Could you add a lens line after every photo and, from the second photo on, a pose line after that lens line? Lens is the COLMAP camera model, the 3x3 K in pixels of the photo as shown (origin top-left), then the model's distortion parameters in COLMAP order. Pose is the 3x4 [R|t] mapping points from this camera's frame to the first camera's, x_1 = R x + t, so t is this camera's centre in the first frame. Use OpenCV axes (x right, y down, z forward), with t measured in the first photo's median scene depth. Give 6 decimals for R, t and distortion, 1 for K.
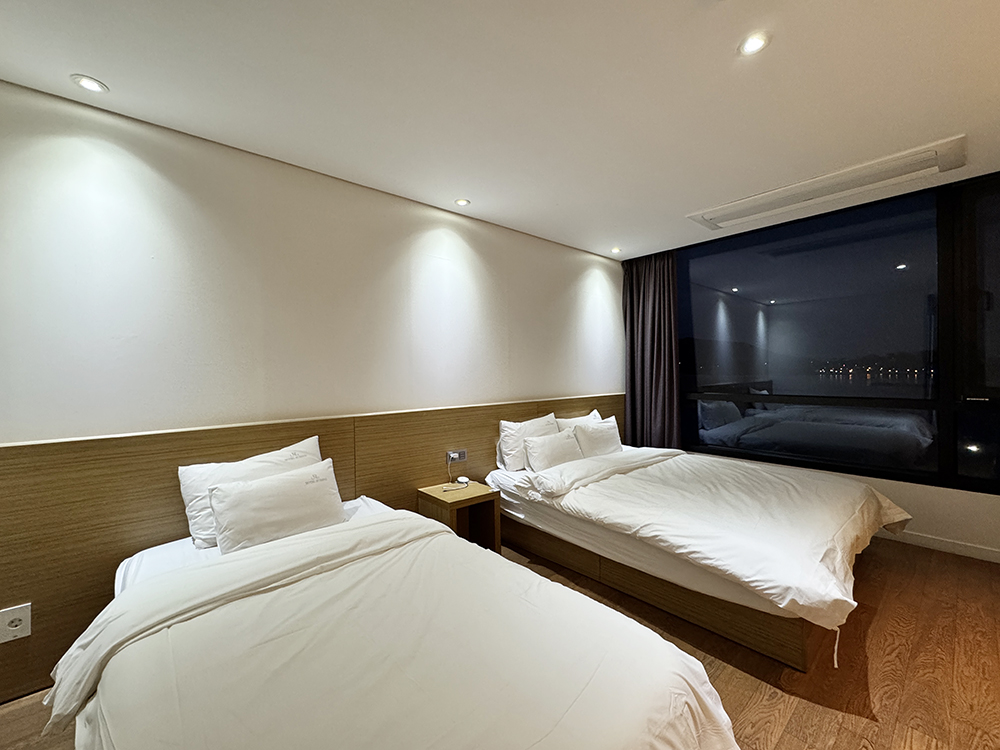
lens RADIAL K [[406.8, 0, 500.0], [0, 406.8, 375.0], [0, 0, 1]] dist [-0.000134, -0.000102]
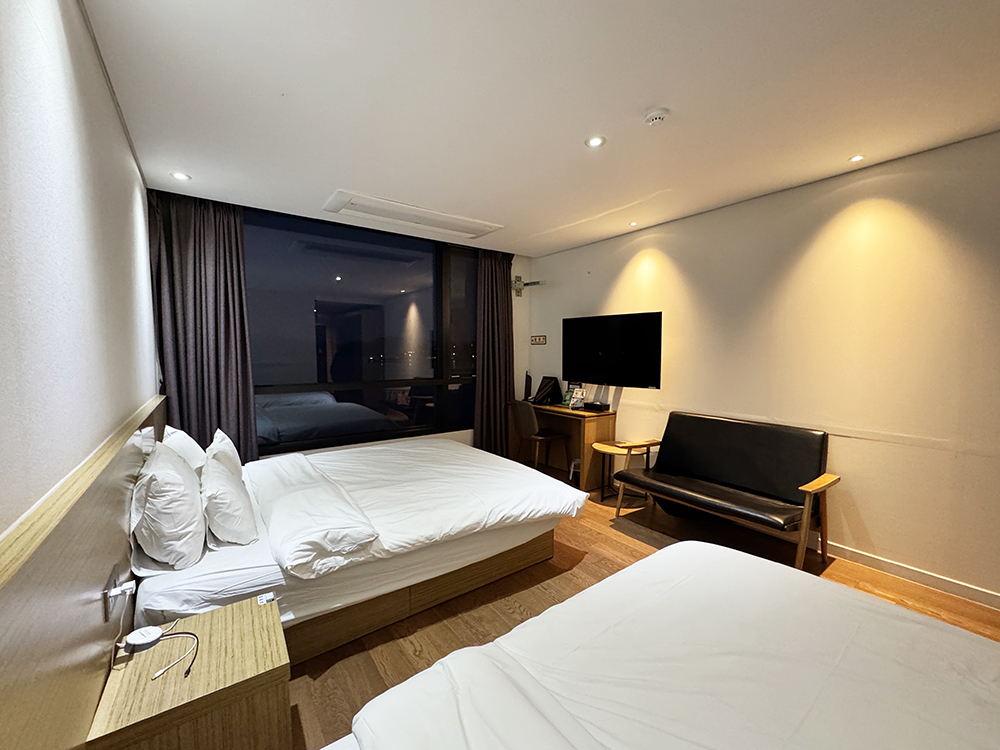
lens RADIAL K [[406.8, 0, 500.0], [0, 406.8, 375.0], [0, 0, 1]] dist [-0.000134, -0.000102]
pose [[0.094941, -0.045643, 0.994436, -0.525374], [0.008427, 0.998949, 0.045045, -0.023971], [-0.995447, 0.004103, 0.095226, 0.700981]]
